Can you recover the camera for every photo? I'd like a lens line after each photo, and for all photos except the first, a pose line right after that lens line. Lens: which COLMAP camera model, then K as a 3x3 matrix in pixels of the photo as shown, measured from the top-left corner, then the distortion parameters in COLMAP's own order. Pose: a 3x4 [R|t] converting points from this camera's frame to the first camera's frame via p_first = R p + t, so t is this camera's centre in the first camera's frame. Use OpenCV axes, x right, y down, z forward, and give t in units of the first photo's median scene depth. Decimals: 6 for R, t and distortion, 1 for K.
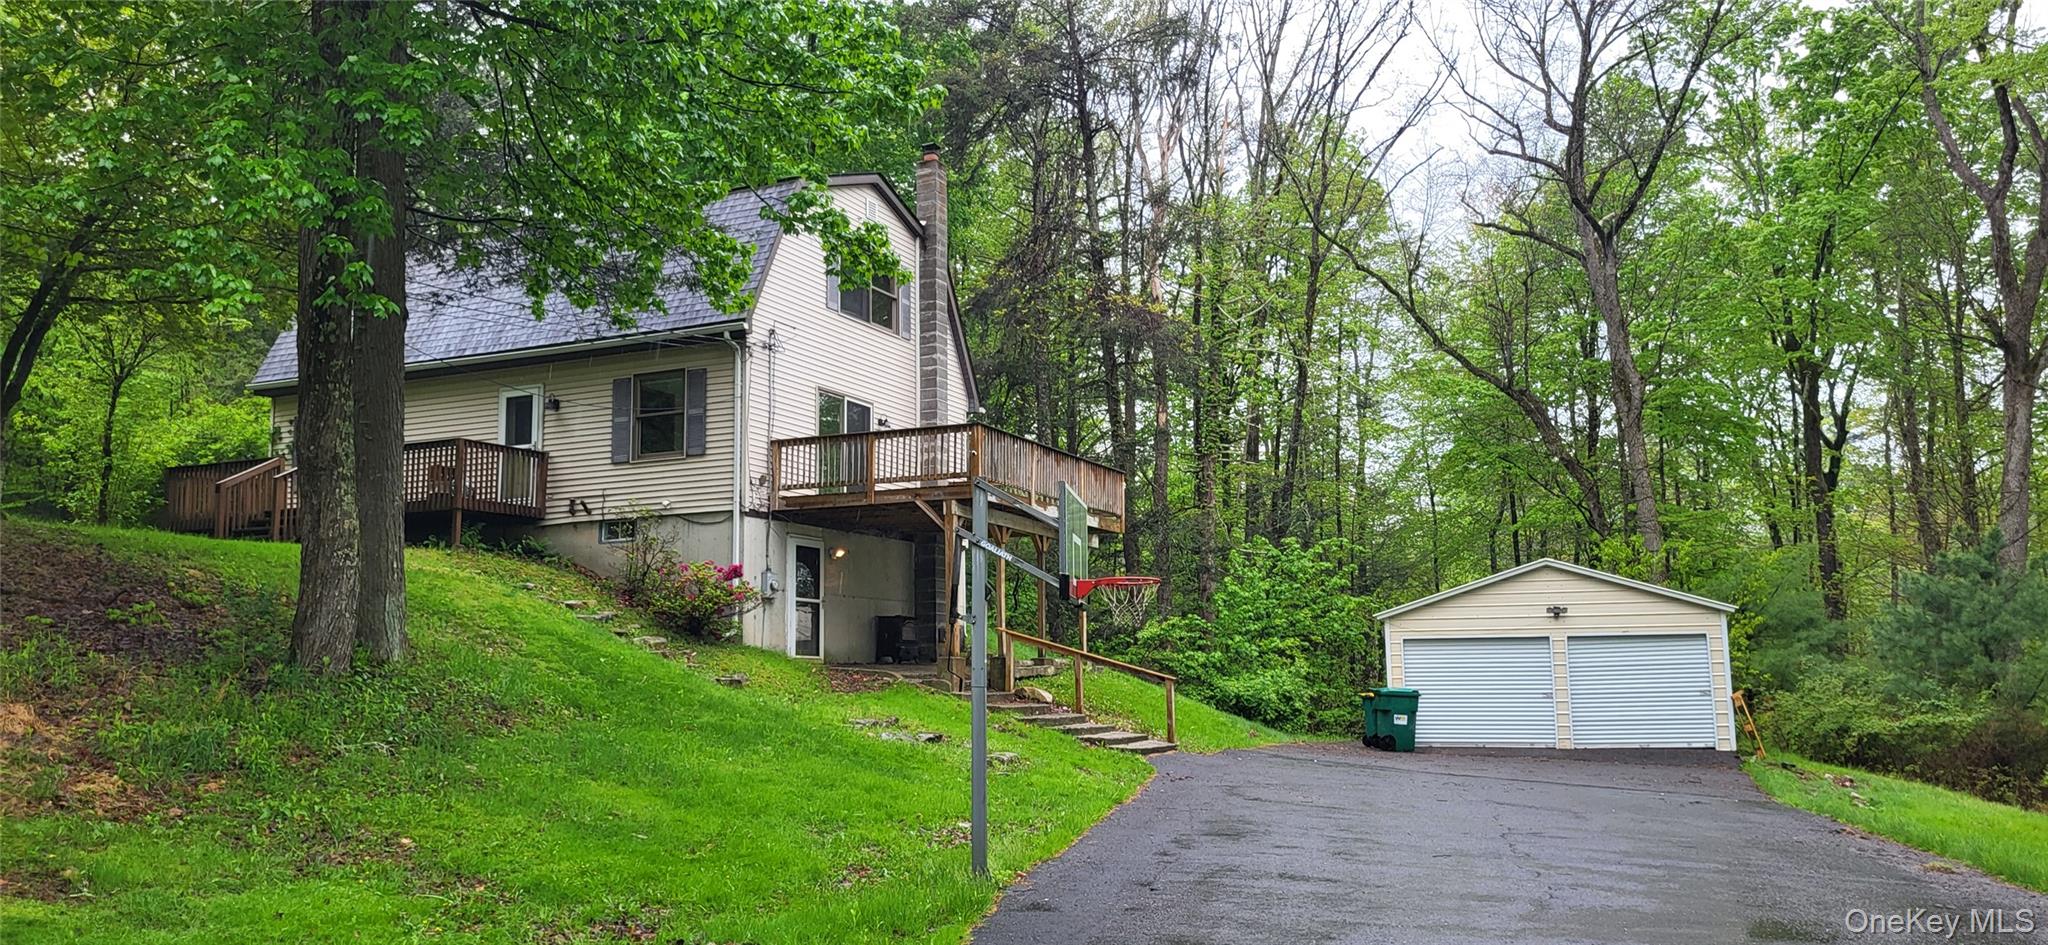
lens RADIAL K [[1535.3, 0, 1075.2], [0, 1535.3, 466.5], [0, 0, 1]] dist [0.068232, -0.046578]
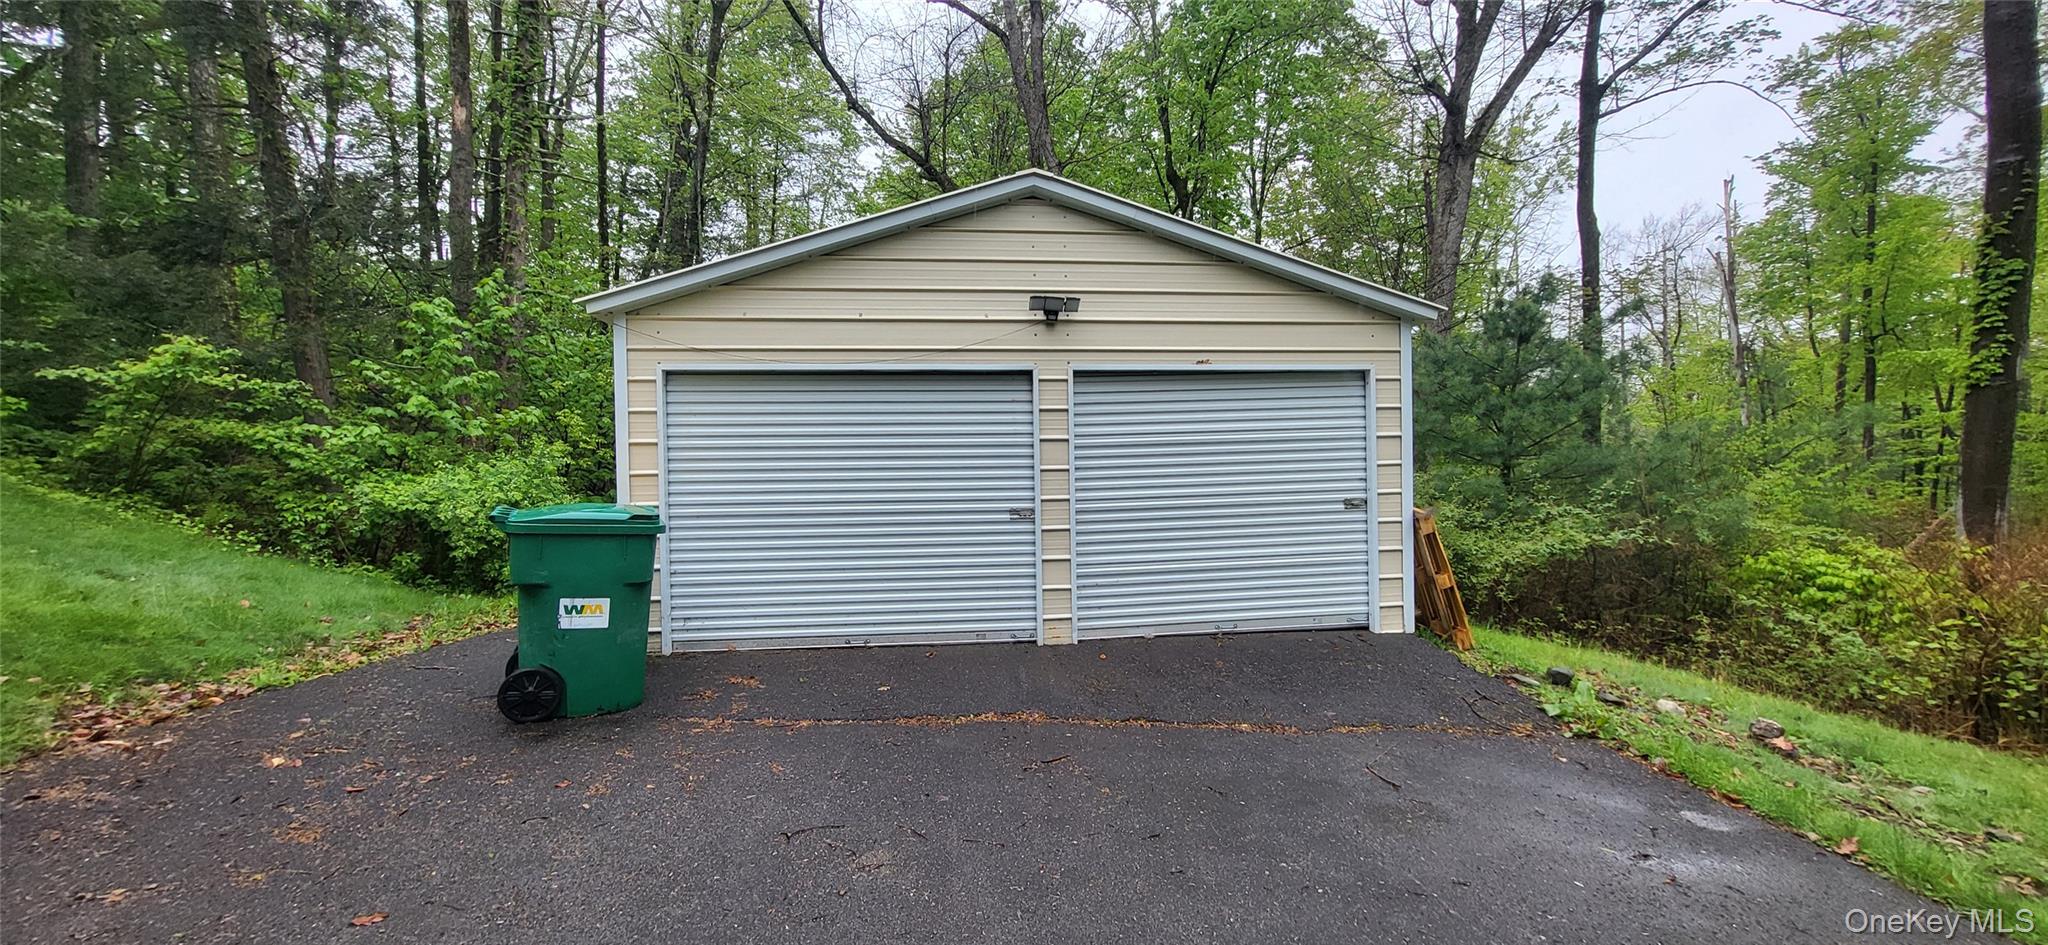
lens RADIAL K [[802.4, 0, 1024.0], [0, 802.4, 472.5], [0, 0, 1]] dist [0.016100, 0.000139]
pose [[0.874603, 0.009543, 0.484745, 0.238377], [-0.067664, 0.992424, 0.102545, 0.134512], [-0.480095, -0.122486, 0.868623, 0.952828]]
